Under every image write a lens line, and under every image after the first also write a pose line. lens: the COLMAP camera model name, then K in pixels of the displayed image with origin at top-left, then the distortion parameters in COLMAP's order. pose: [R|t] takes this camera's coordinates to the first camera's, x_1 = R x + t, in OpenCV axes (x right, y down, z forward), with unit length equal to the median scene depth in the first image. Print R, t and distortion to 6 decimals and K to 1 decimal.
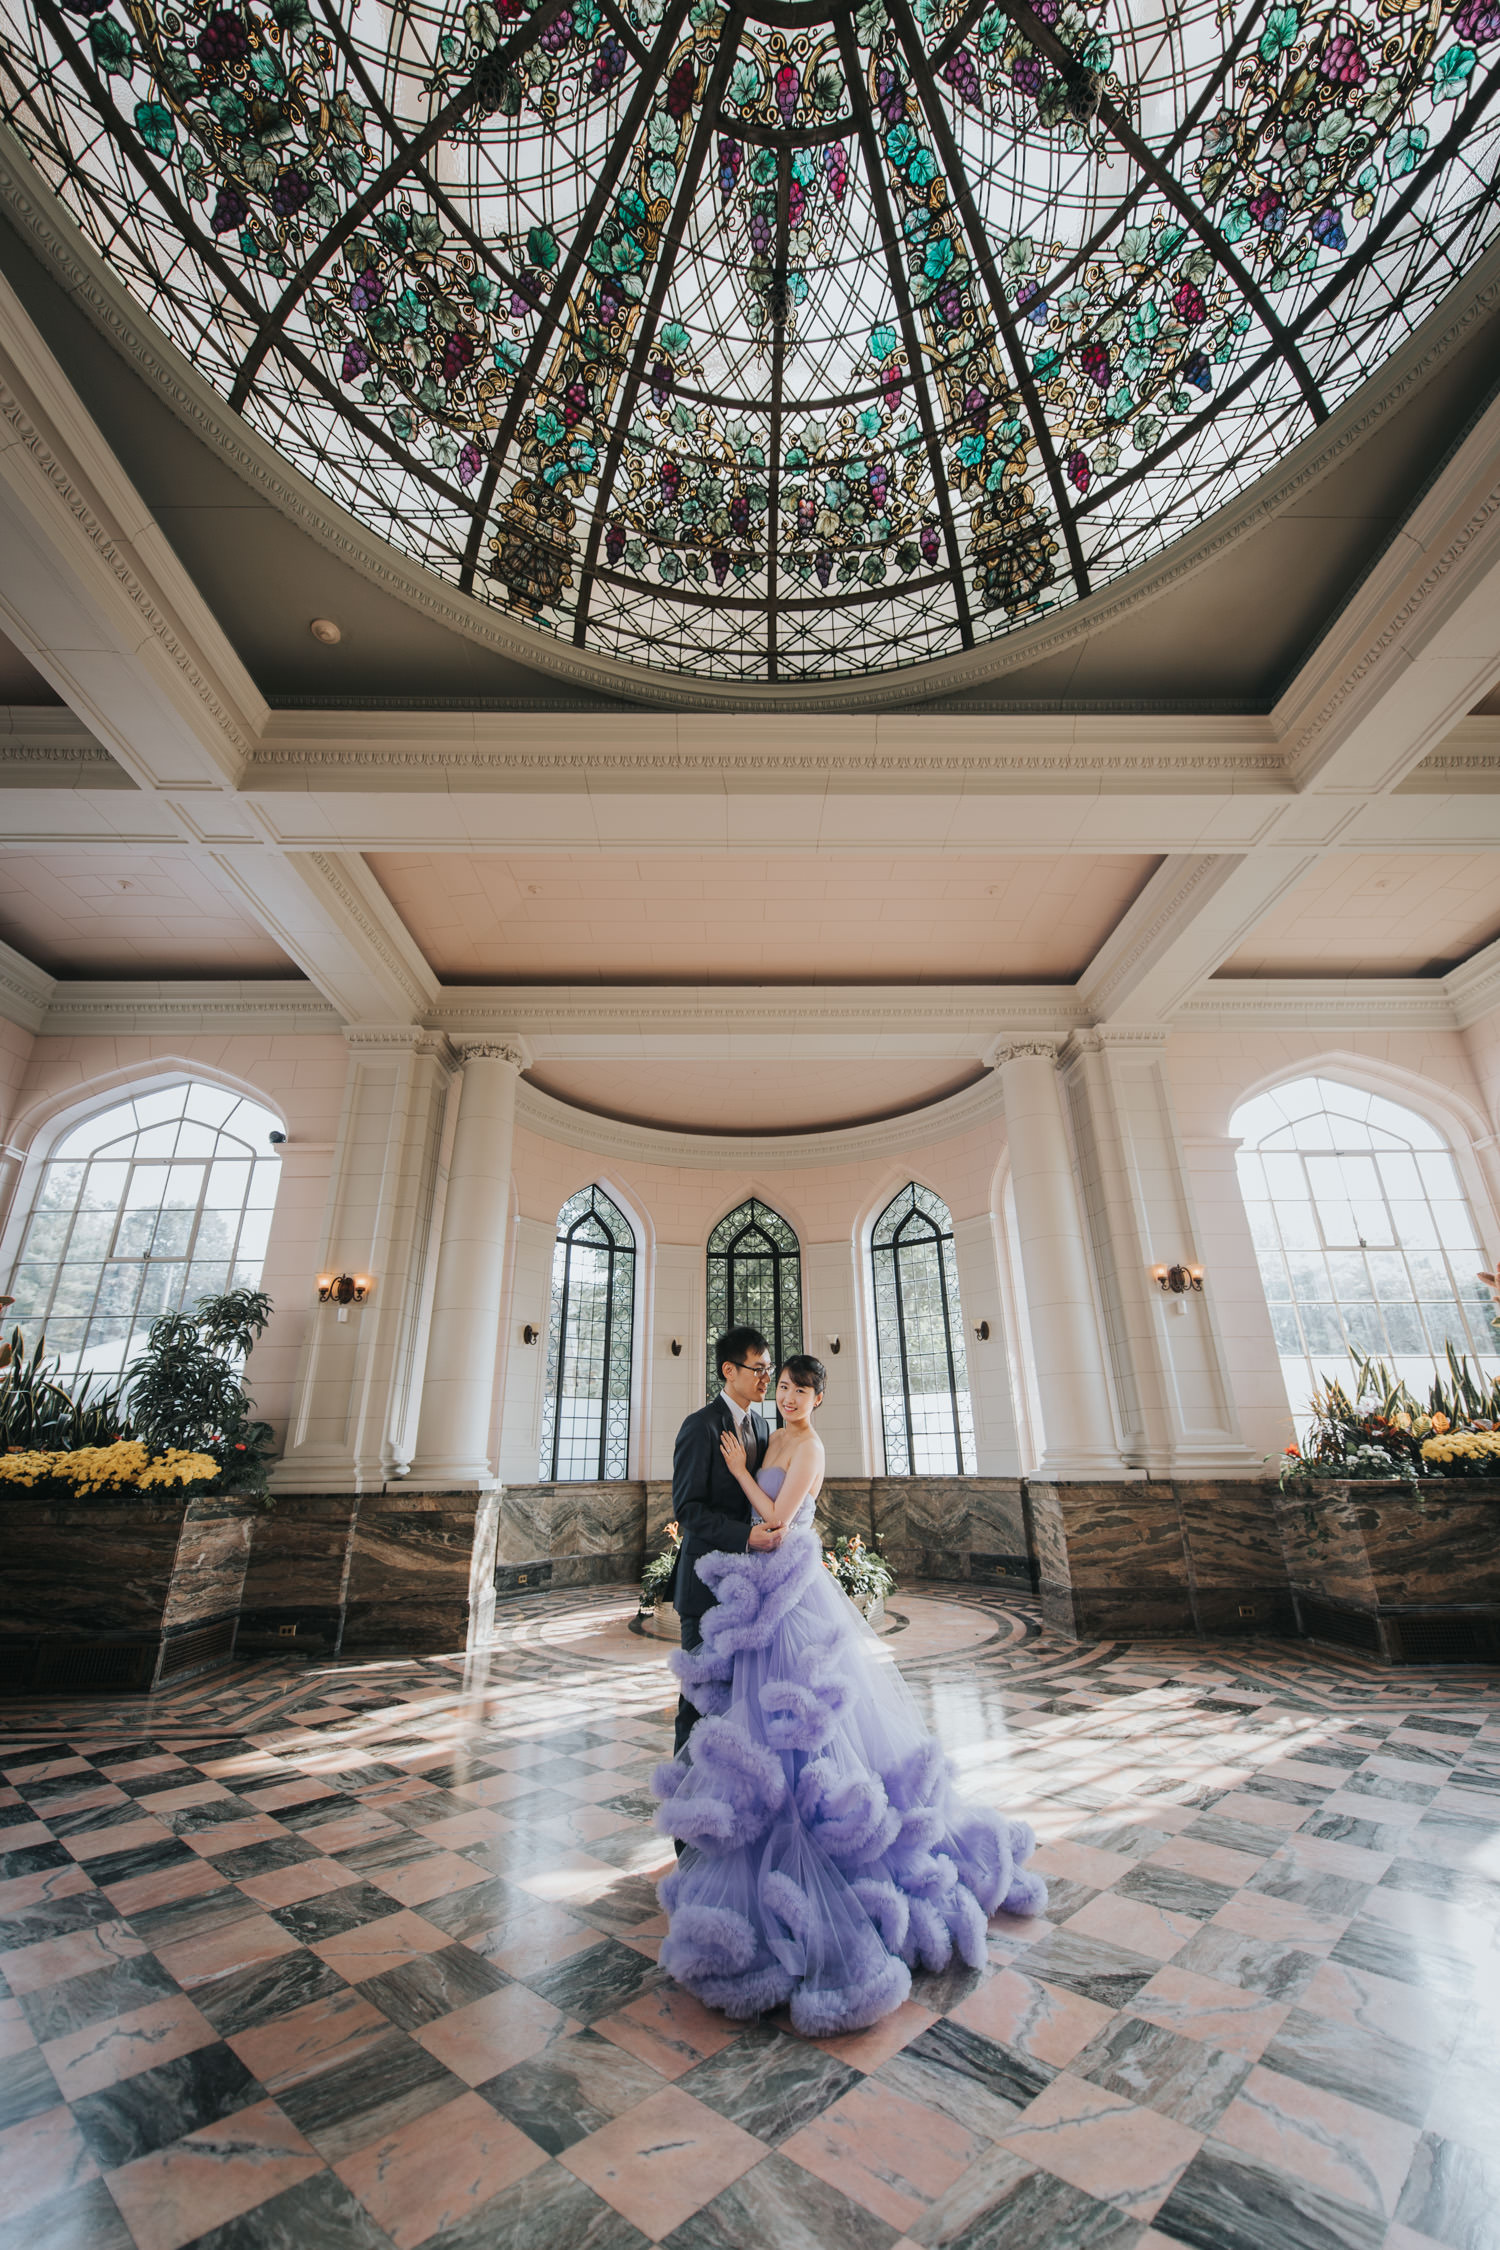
lens RADIAL K [[898.2, 0, 776.2], [0, 898.2, 1127.1], [0, 0, 1]] dist [0.044400, -0.011042]
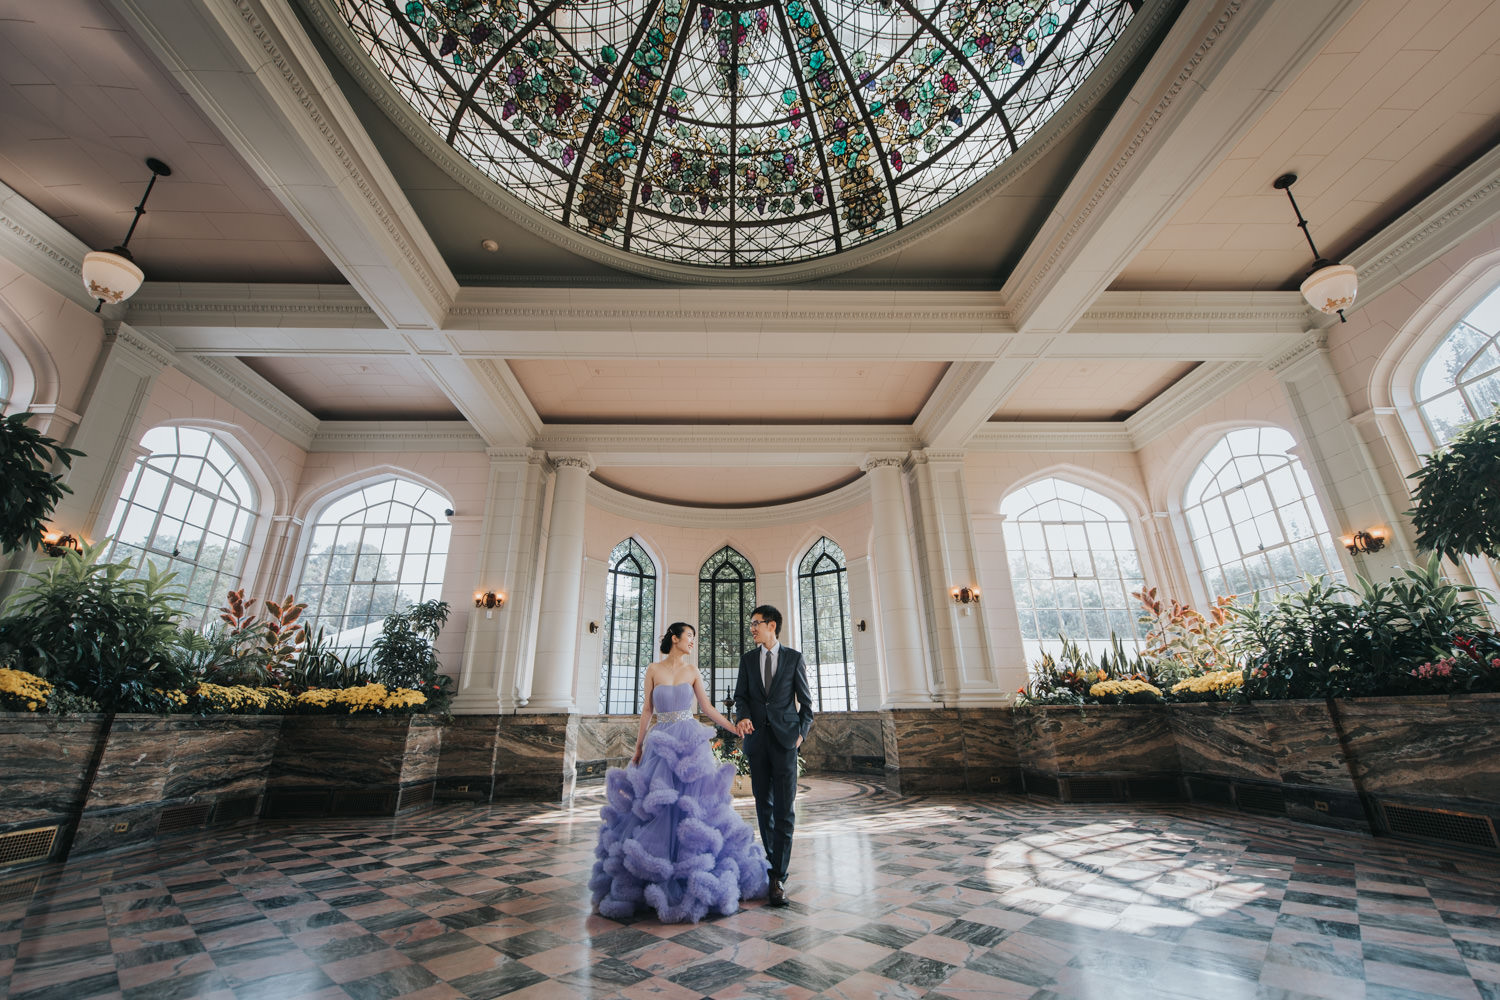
lens RADIAL K [[598.8, 0, 750.0], [0, 598.8, 500.0], [0, 0, 1]] dist [0.044400, -0.011042]
pose [[0.999994, 0.003068, 0.001500, 0.032533], [-0.003084, 0.999937, 0.010770, -0.039557], [-0.001467, -0.010775, 0.999941, -0.225867]]
